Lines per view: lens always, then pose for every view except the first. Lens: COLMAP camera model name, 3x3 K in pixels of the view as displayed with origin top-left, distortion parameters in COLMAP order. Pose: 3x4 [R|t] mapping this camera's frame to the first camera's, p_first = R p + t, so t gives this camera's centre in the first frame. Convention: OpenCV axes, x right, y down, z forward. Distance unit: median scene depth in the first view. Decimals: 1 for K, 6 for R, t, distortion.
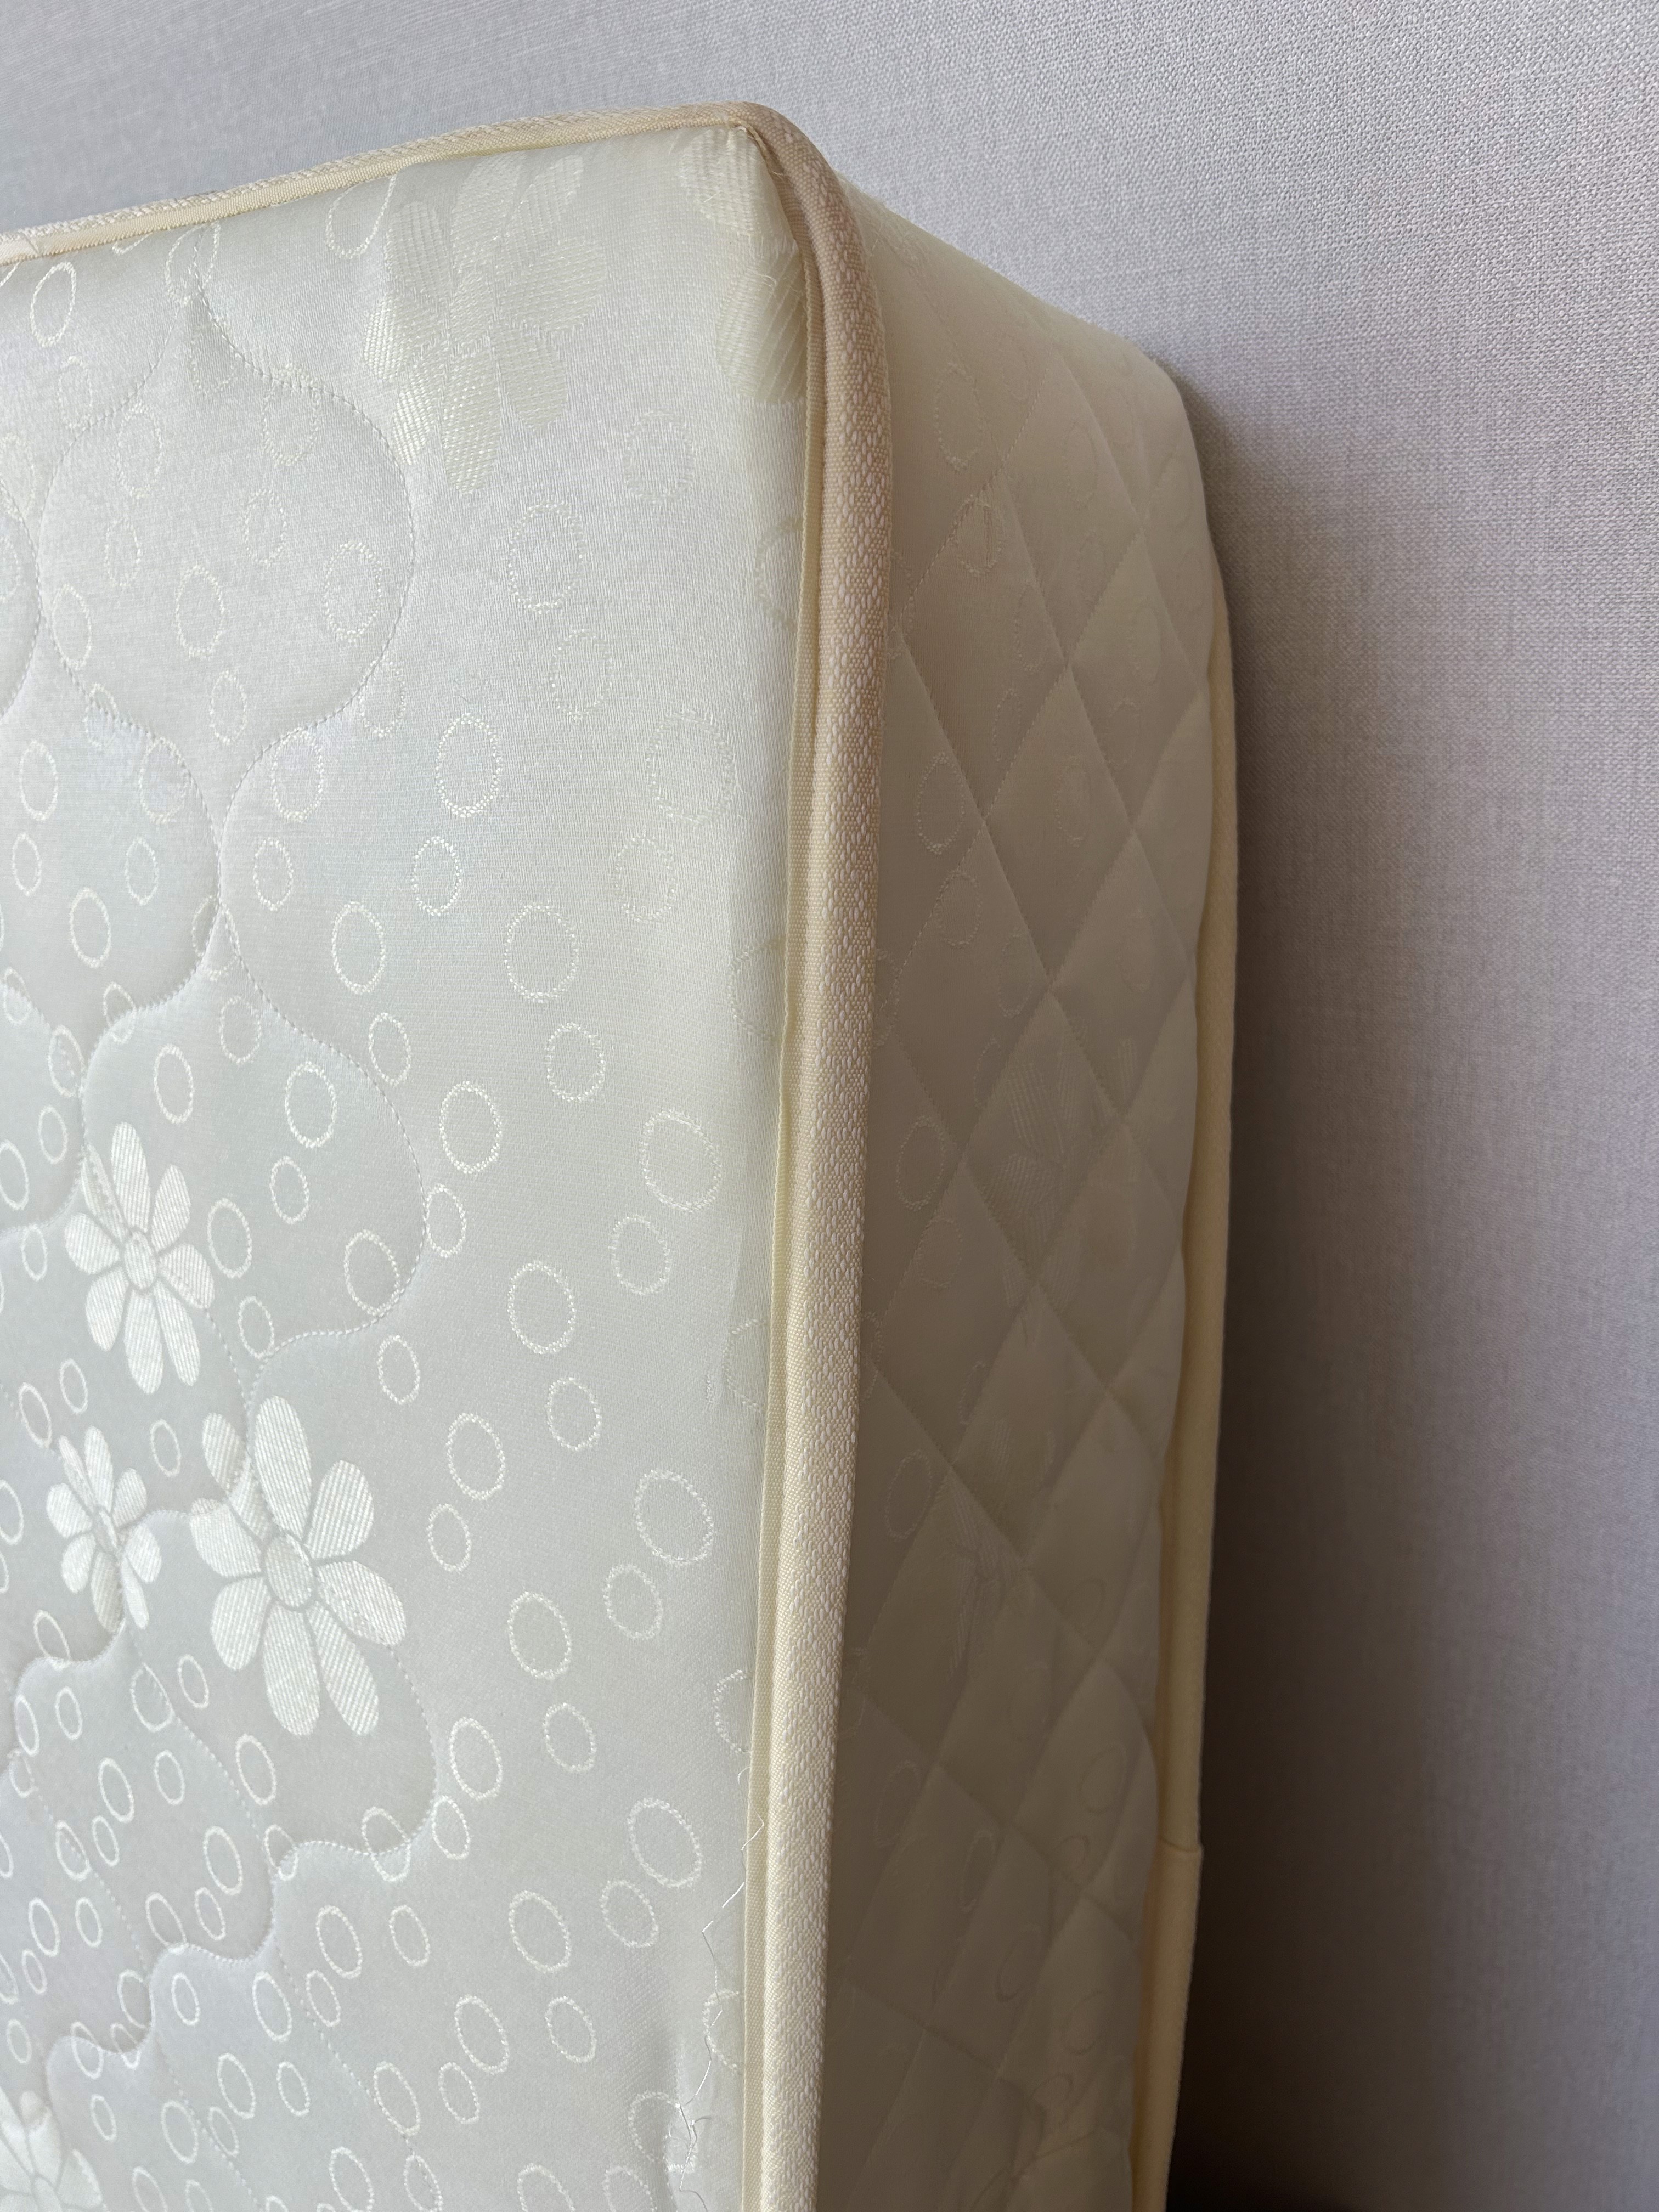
lens RADIAL K [[1684.4, 0, 819.2], [0, 1684.4, 1100.1], [0, 0, 1]] dist [0.039316, -0.058603]
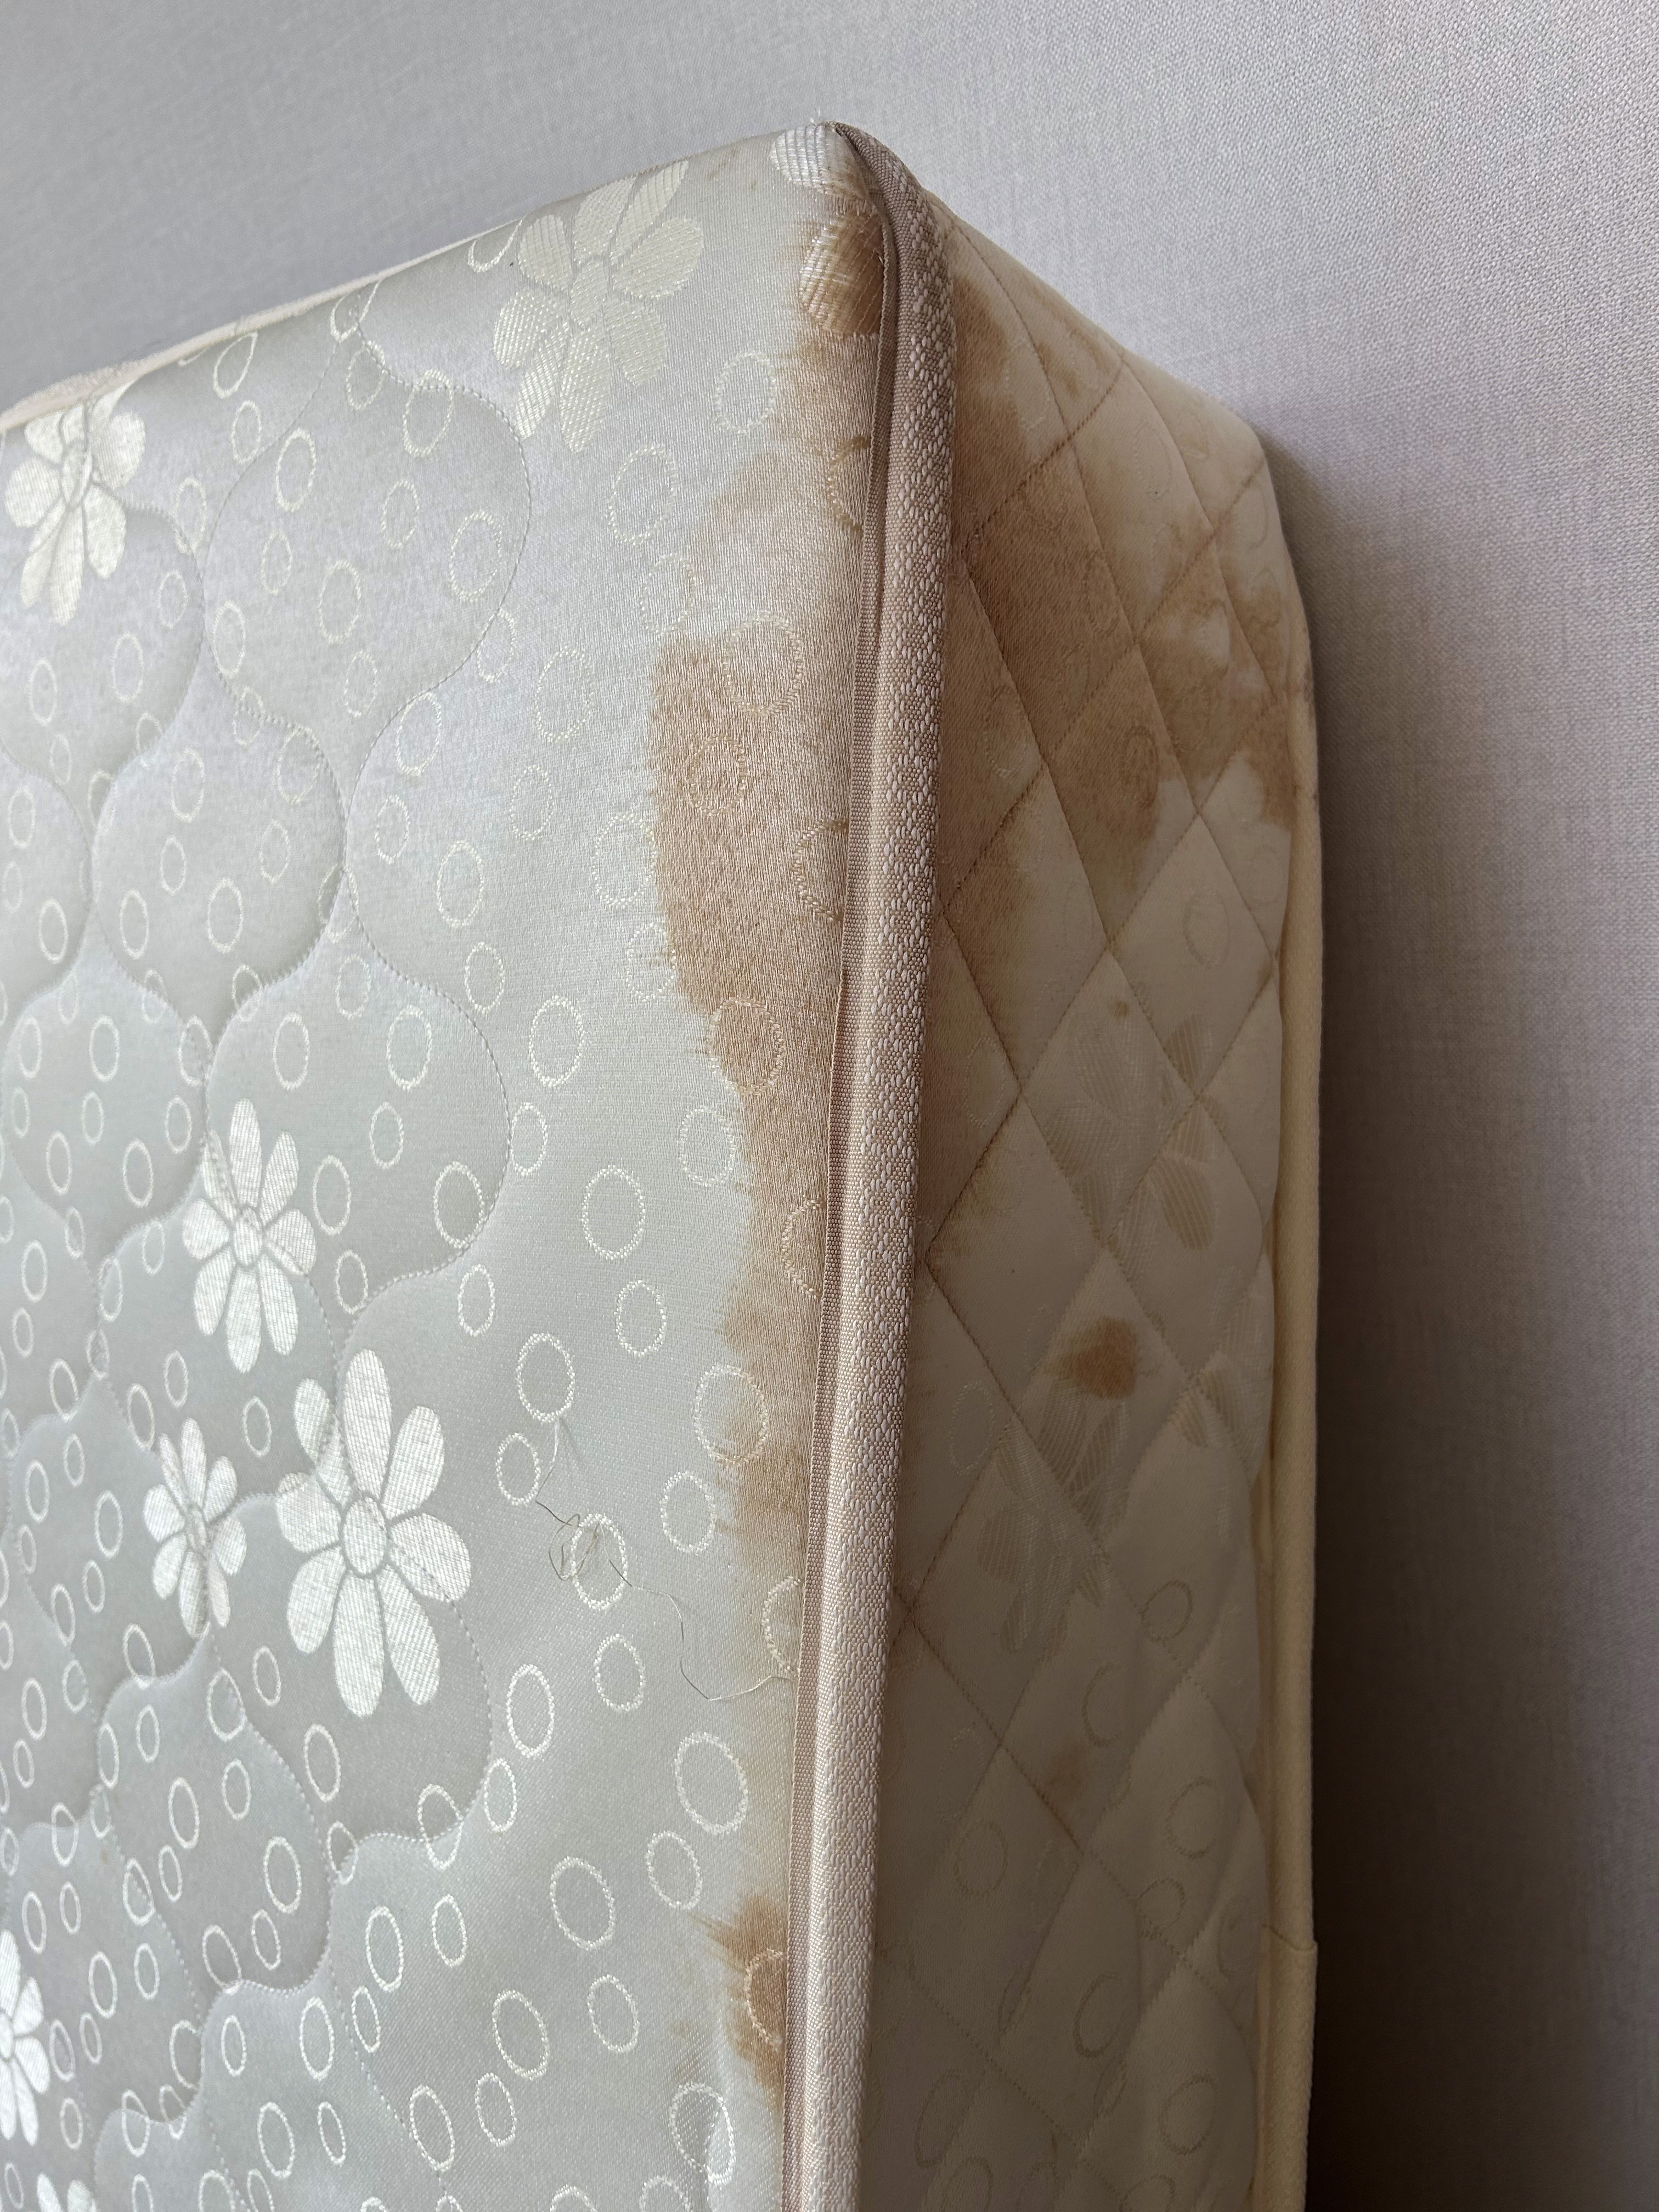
lens RADIAL K [[1684.4, 0, 851.5], [0, 1684.4, 1109.4], [0, 0, 1]] dist [0.039316, -0.058603]
pose [[0.996764, 0.007077, -0.080069, 0.054094], [-0.021362, 0.983620, -0.178985, 0.201288], [0.077491, 0.180117, 0.980588, -0.008997]]
